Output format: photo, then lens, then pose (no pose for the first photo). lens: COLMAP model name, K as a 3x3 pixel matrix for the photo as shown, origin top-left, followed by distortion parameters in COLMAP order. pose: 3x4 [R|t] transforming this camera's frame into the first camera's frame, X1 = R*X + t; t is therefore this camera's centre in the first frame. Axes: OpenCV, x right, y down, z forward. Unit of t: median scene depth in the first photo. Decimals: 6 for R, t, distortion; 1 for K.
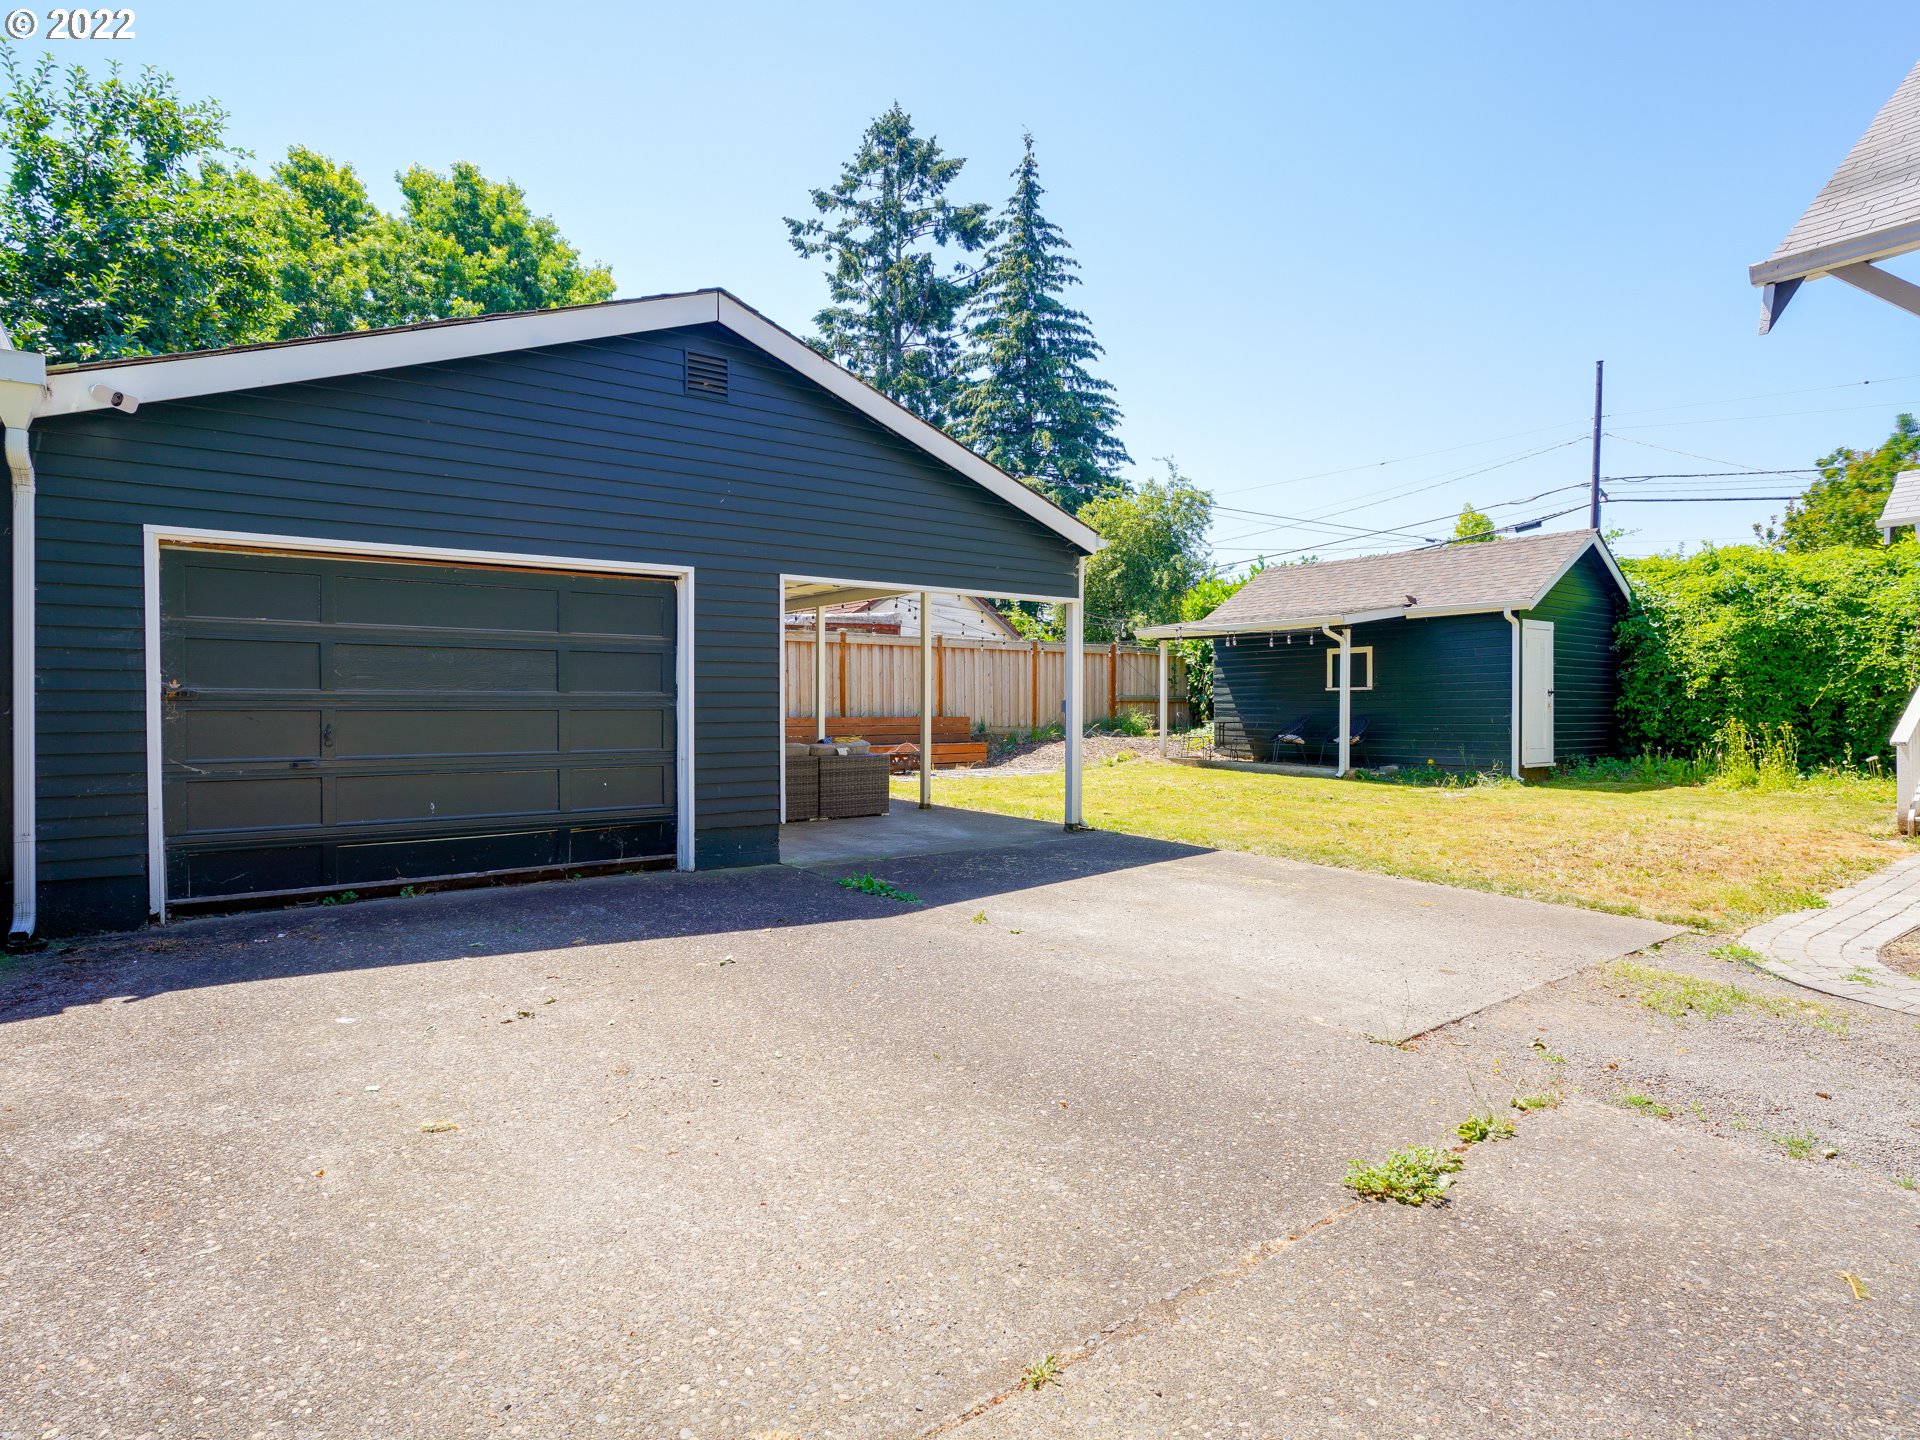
lens RADIAL K [[998.7, 0, 960.0], [0, 998.7, 720.0], [0, 0, 1]] dist [-0.001536, 0.001147]
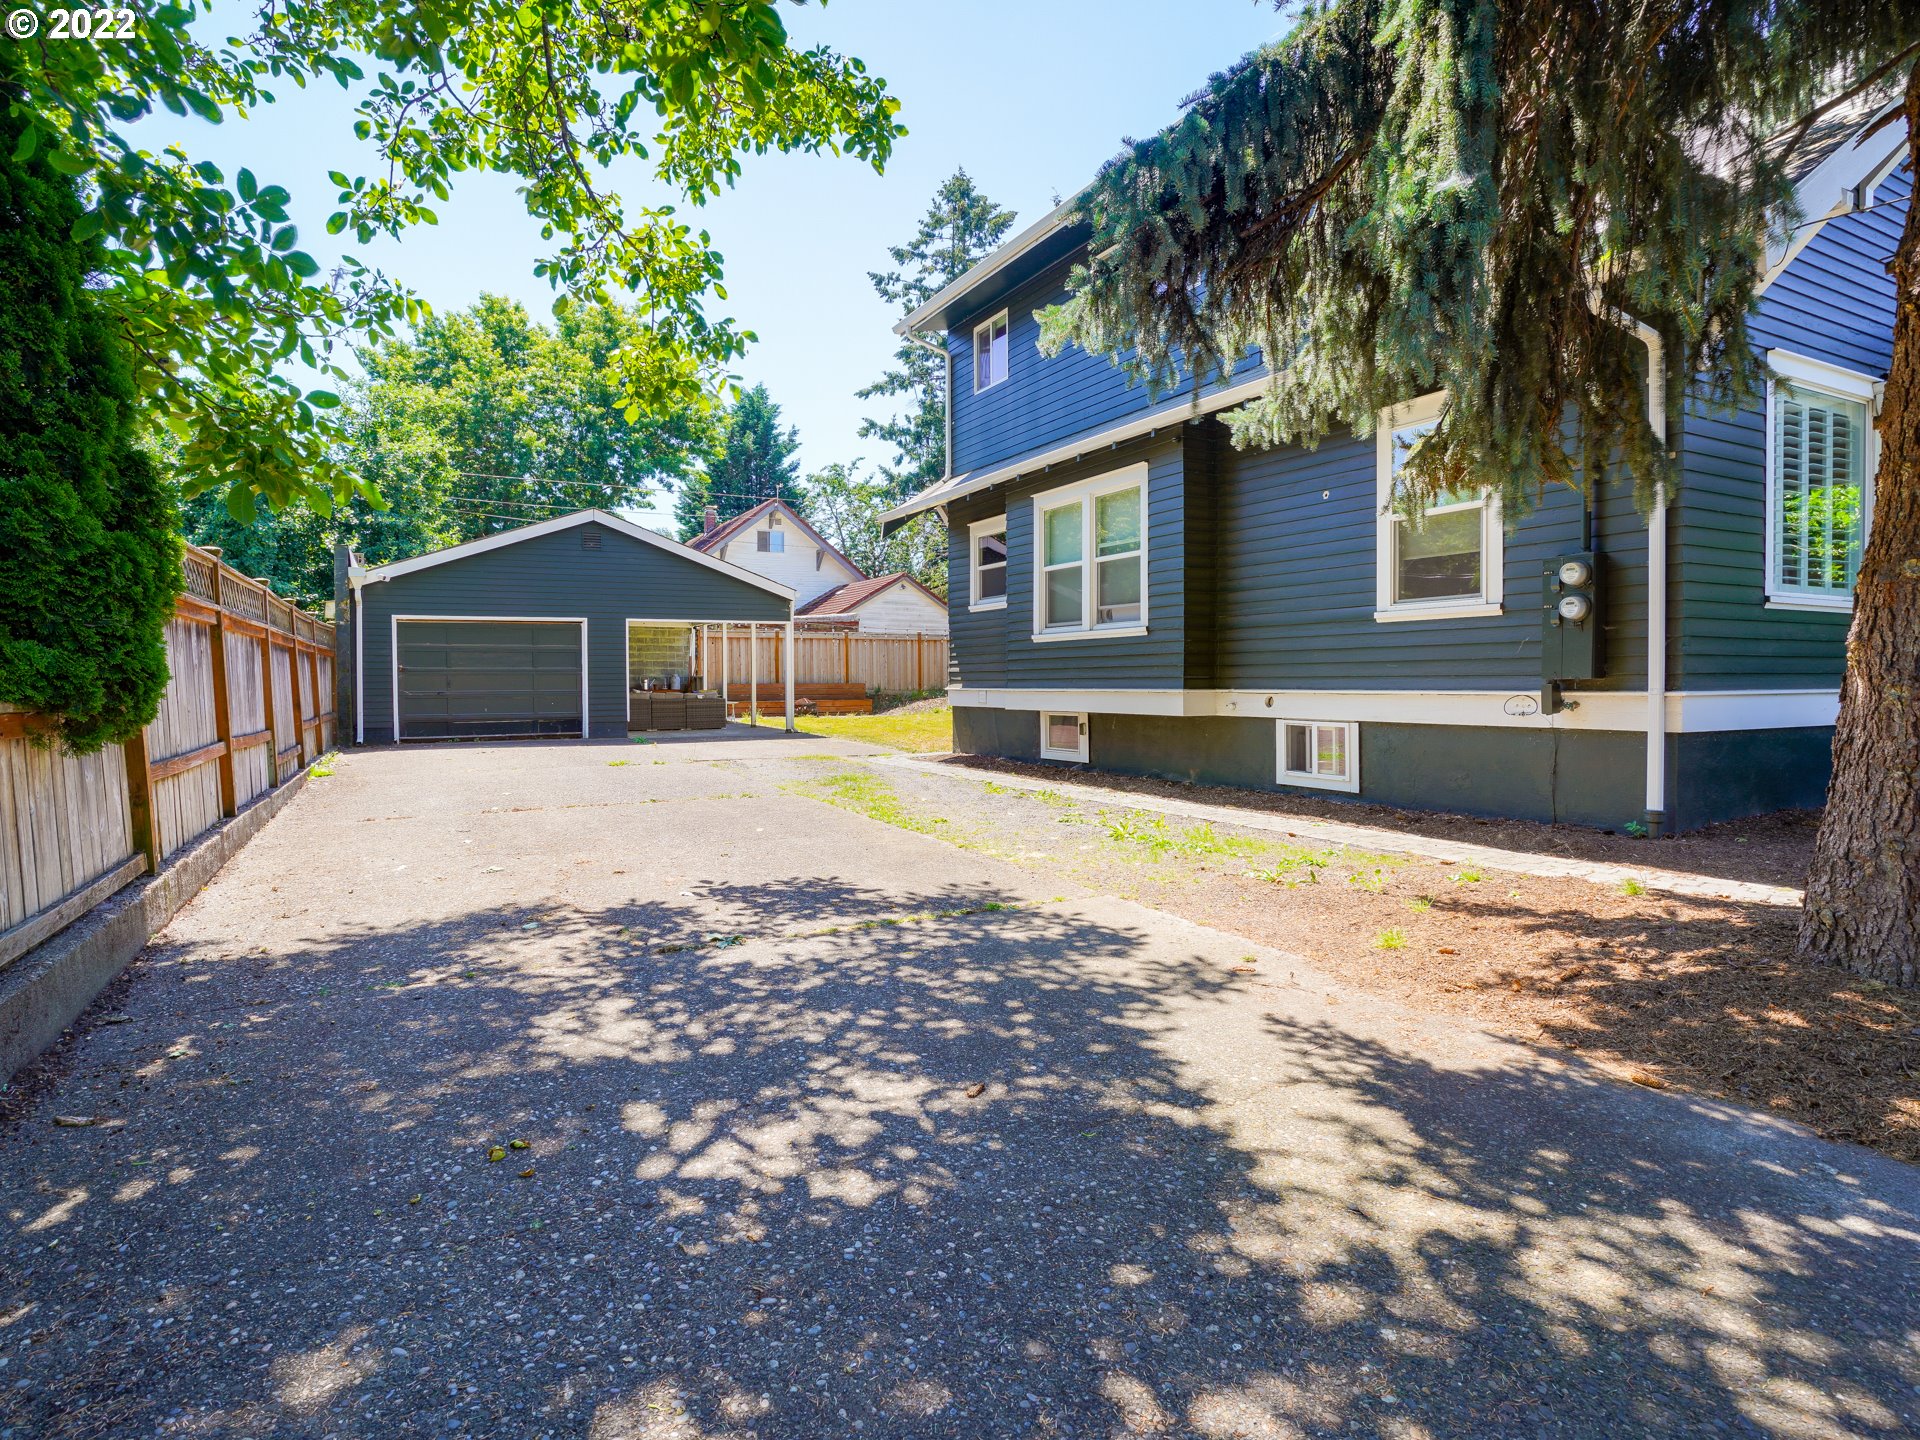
lens RADIAL K [[998.7, 0, 960.0], [0, 998.7, 720.0], [0, 0, 1]] dist [-0.001536, 0.001147]
pose [[0.984446, 0.005981, -0.175586, 0.147202], [-0.001841, 0.999717, 0.023731, 0.005572], [0.175678, -0.023038, 0.984178, -0.175579]]
